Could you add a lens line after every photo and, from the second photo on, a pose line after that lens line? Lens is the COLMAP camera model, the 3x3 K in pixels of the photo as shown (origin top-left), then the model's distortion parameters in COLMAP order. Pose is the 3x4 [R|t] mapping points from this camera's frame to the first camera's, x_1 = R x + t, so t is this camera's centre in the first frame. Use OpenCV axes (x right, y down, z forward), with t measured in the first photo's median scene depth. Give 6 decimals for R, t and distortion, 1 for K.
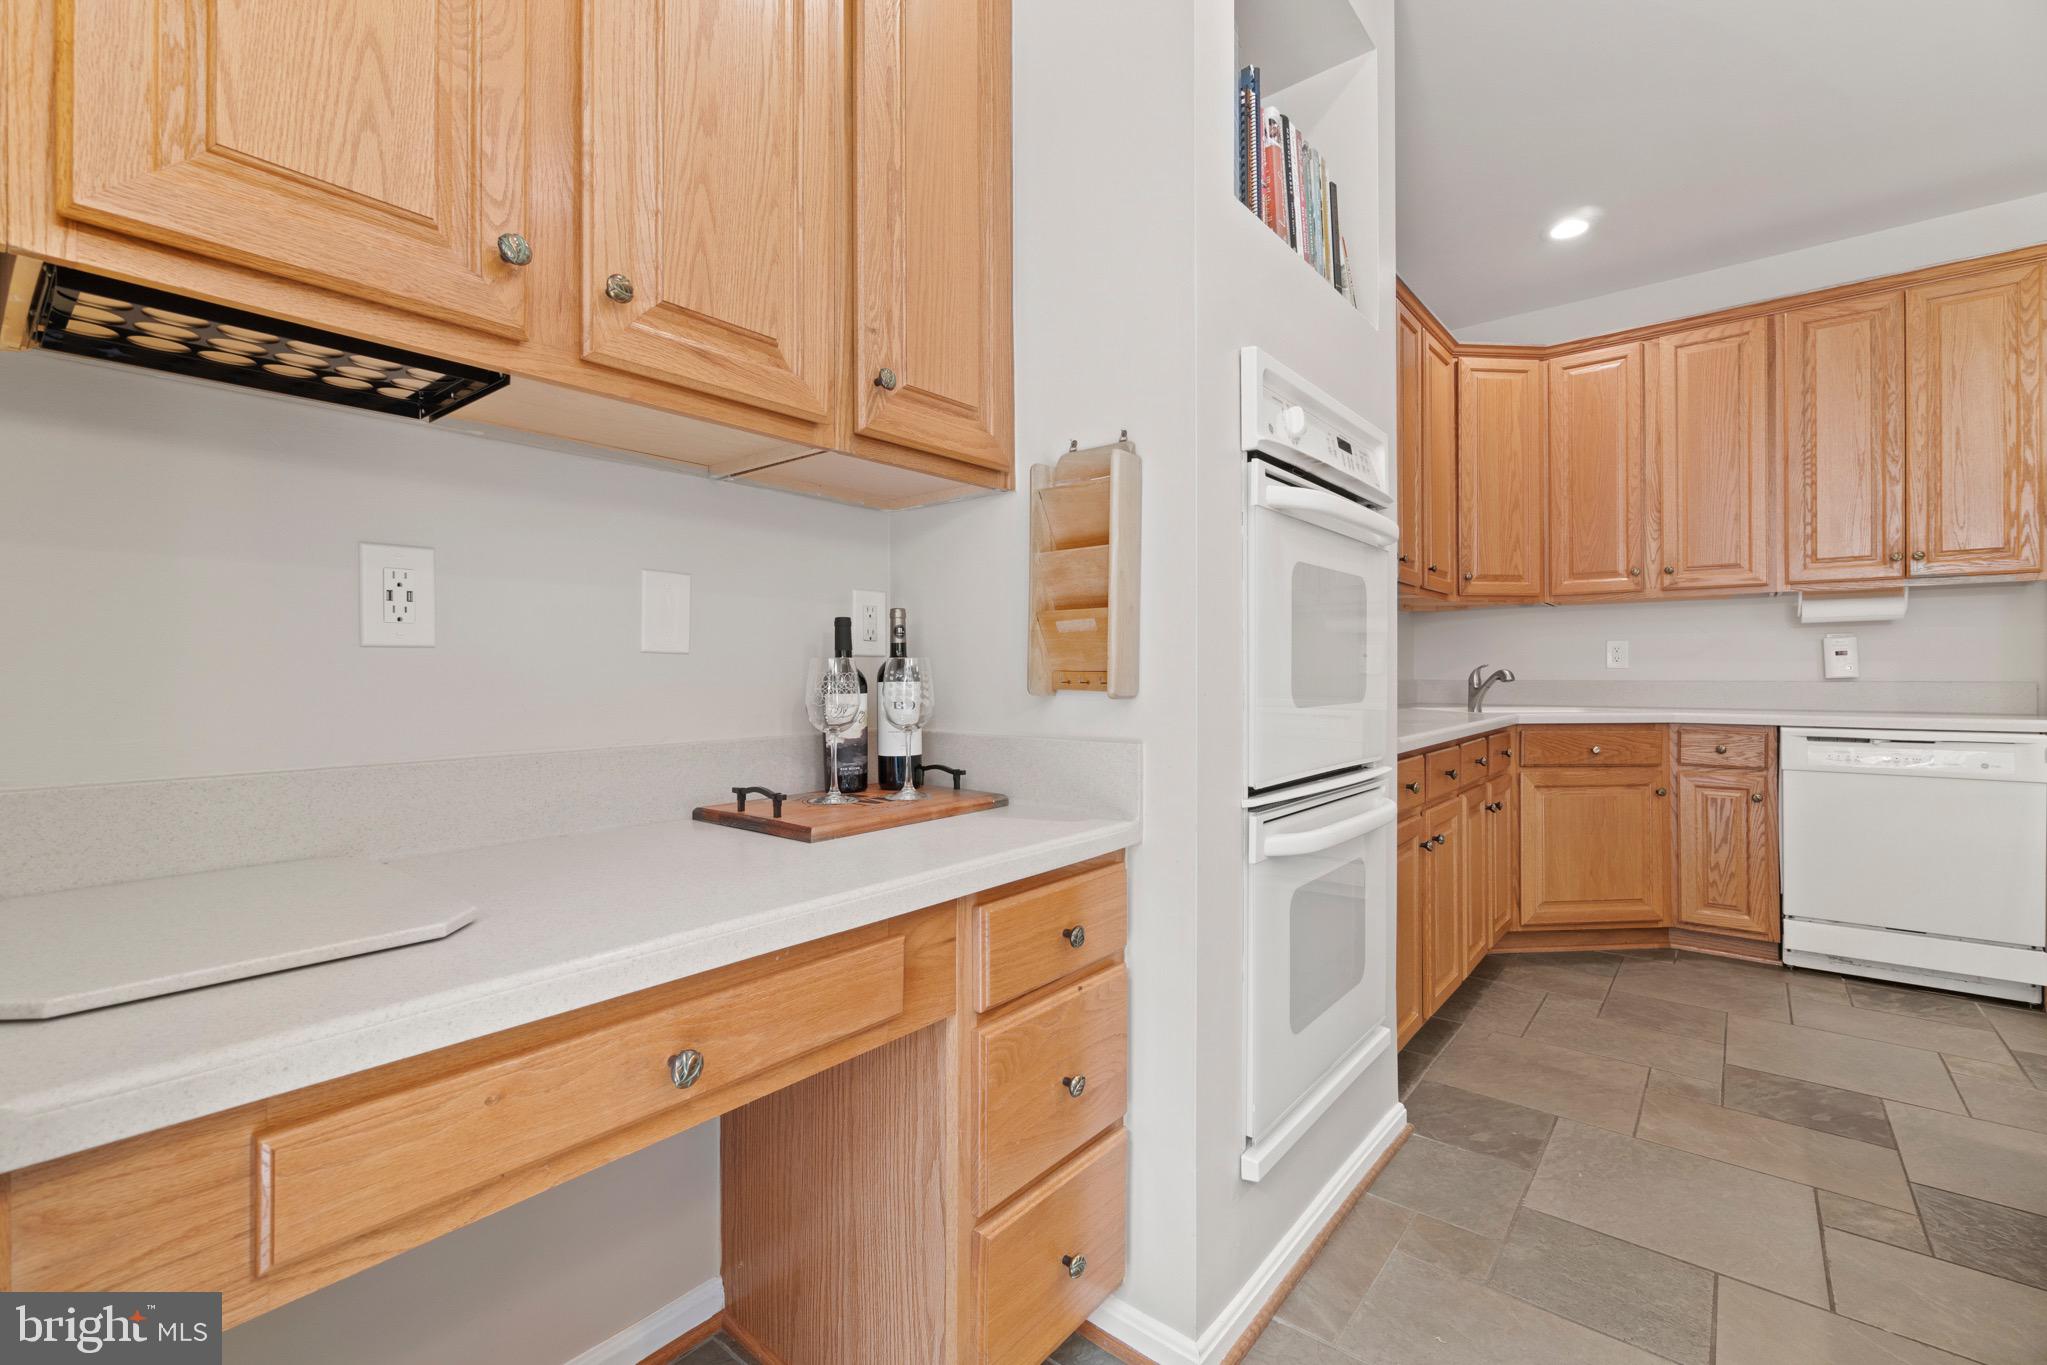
lens RADIAL K [[881.0, 0, 1016.2], [0, 881.0, 669.8], [0, 0, 1]] dist [-0.012162, 0.003973]
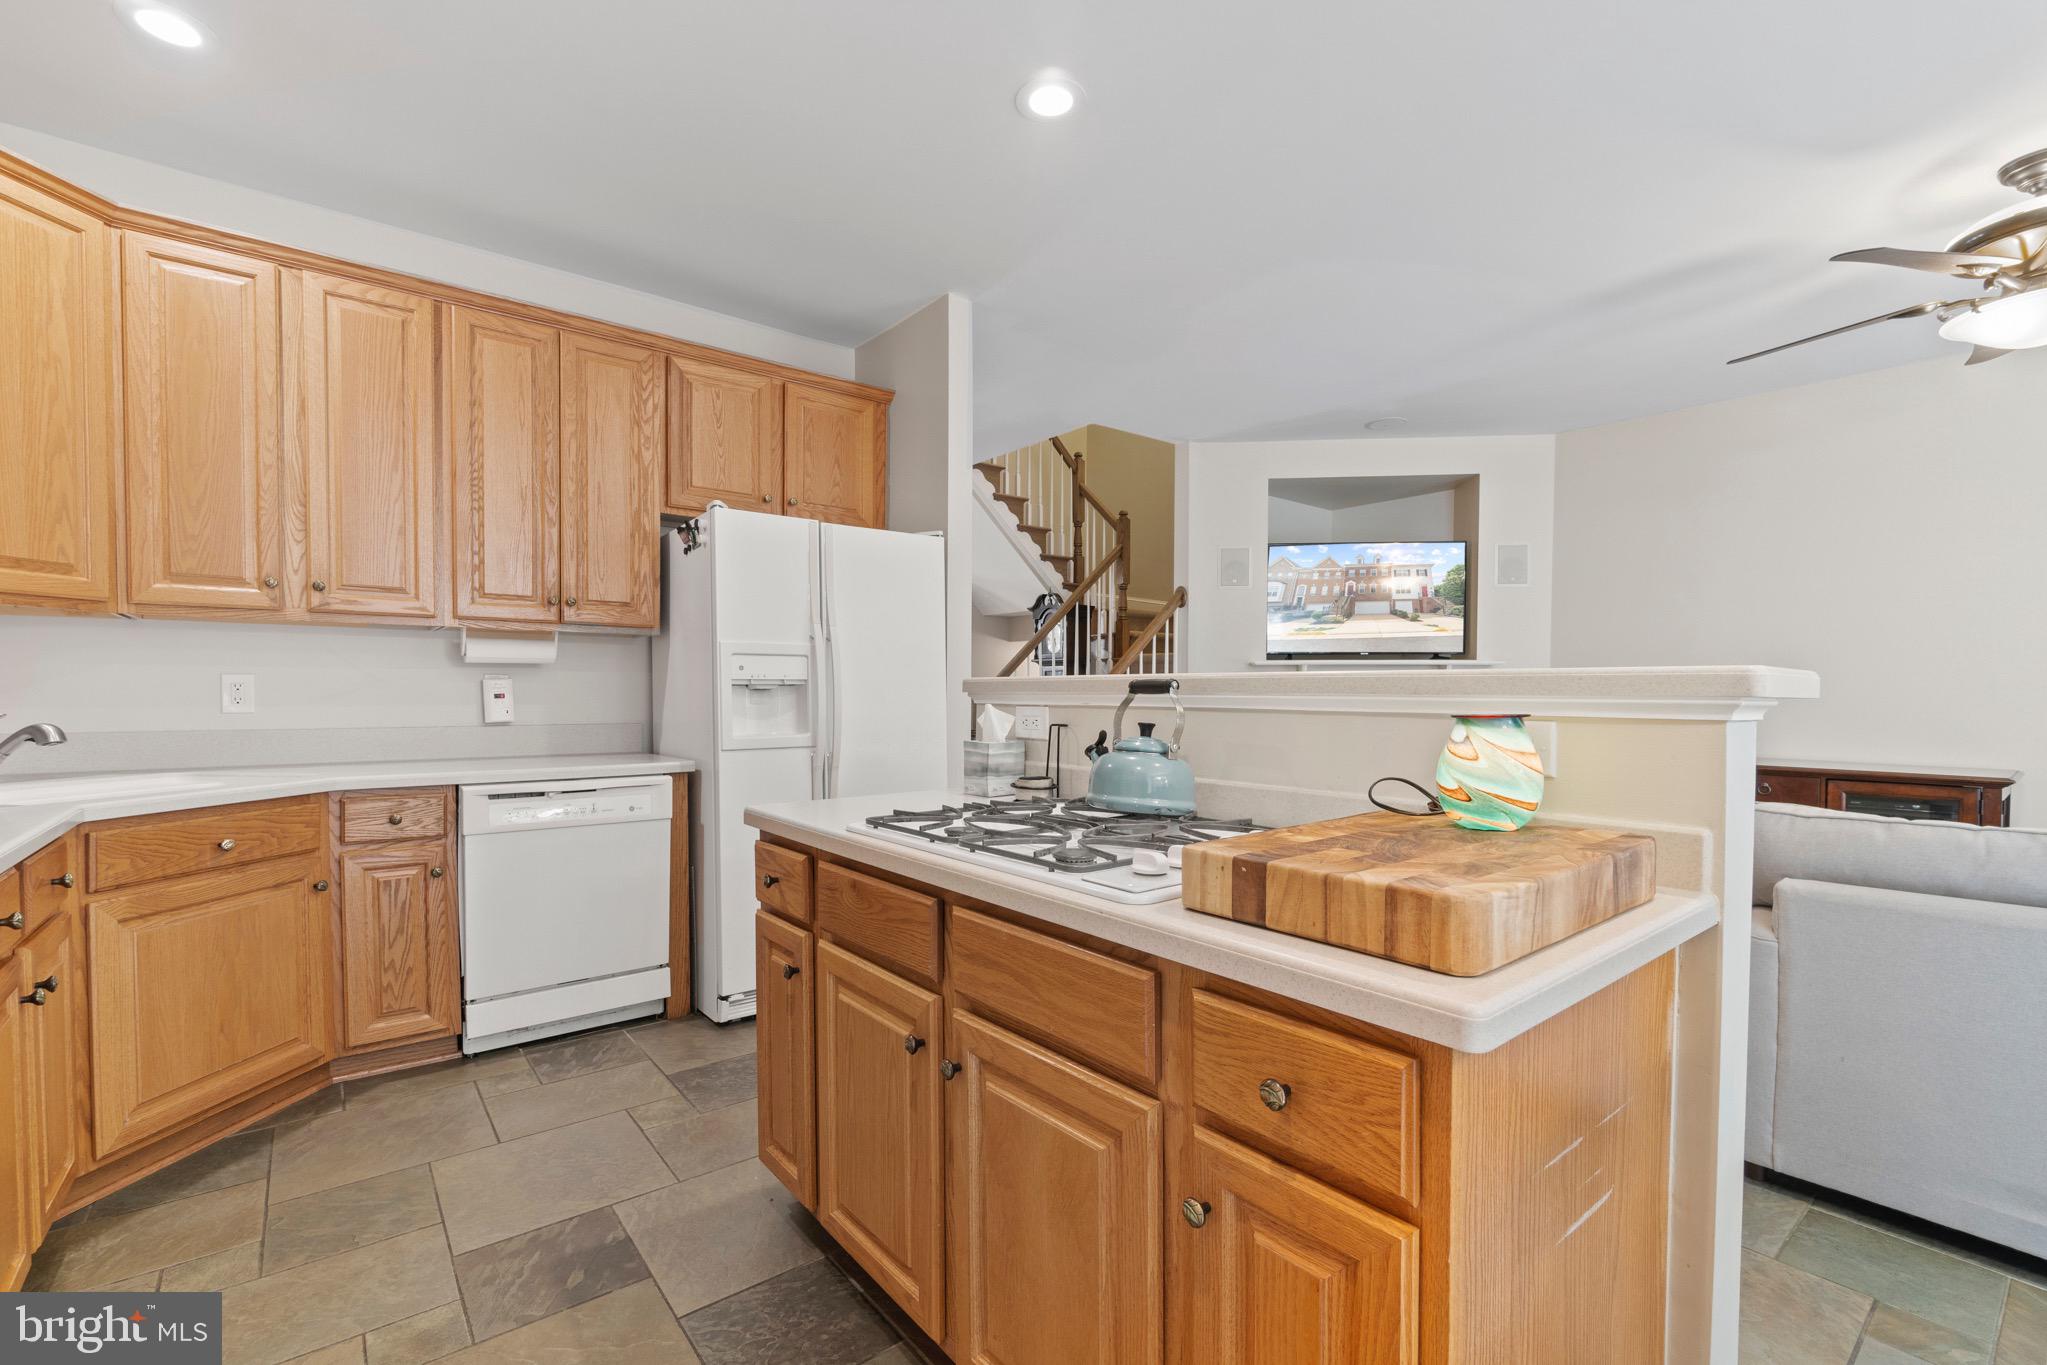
lens RADIAL K [[881.0, 0, 995.7], [0, 881.0, 715.2], [0, 0, 1]] dist [-0.012162, 0.003973]
pose [[0.211264, -0.024004, 0.977134, 0.141520], [-0.008395, 0.999617, 0.026372, -0.030028], [-0.977393, -0.013775, 0.210981, 0.298192]]
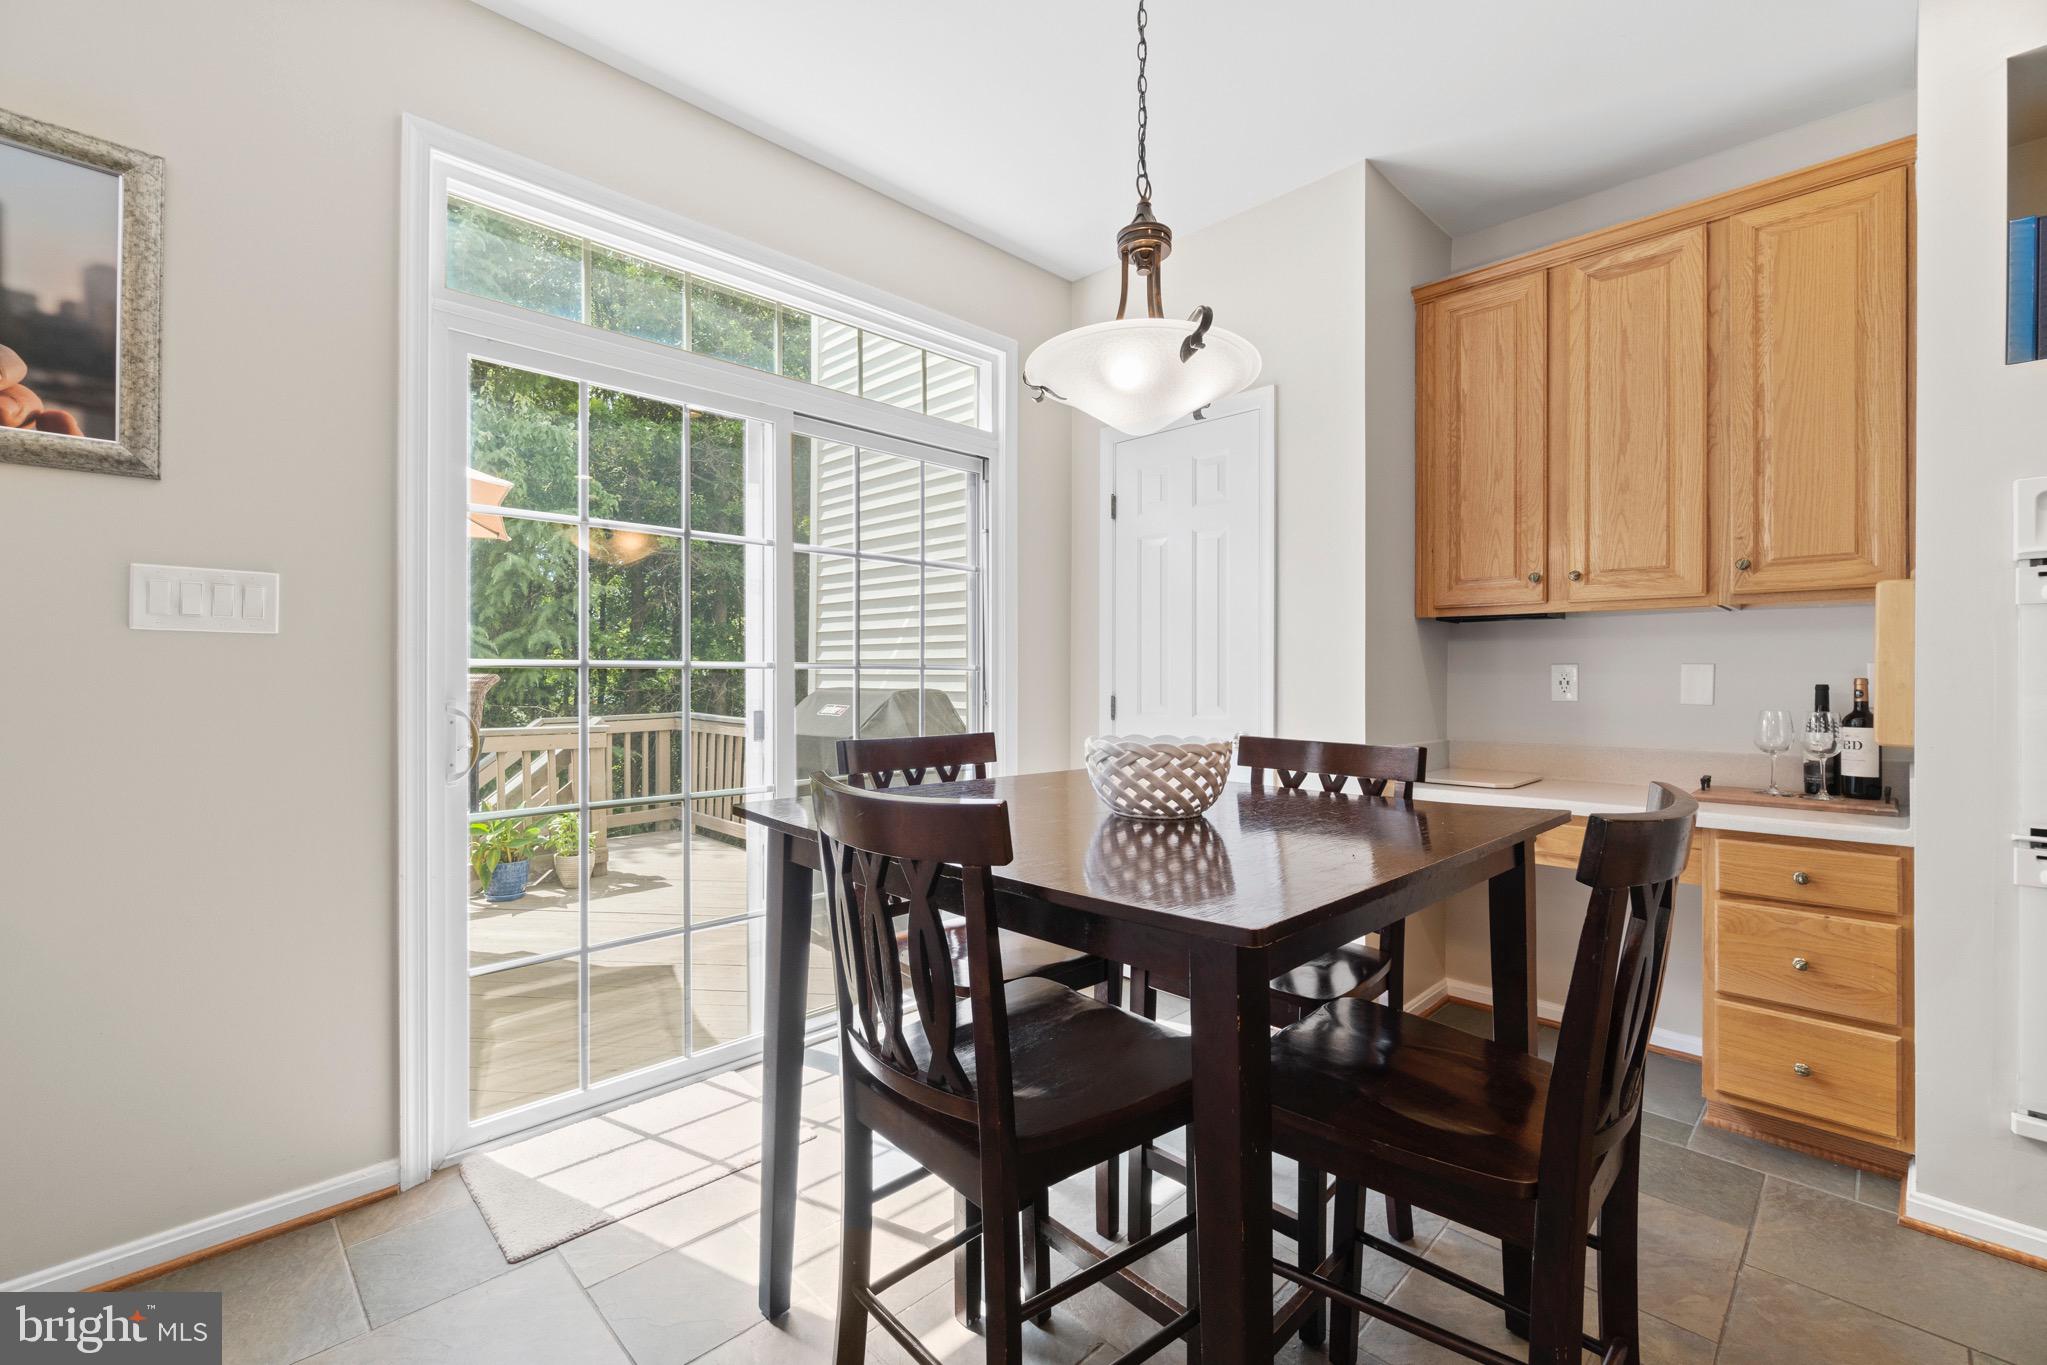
lens RADIAL K [[881.0, 0, 1019.2], [0, 881.0, 681.9], [0, 0, 1]] dist [-0.012162, 0.003973]
pose [[-0.102891, 0.004773, -0.994681, 0.742482], [-0.002986, 0.999982, 0.005108, -0.032848], [0.994688, 0.003496, -0.102875, -0.137560]]
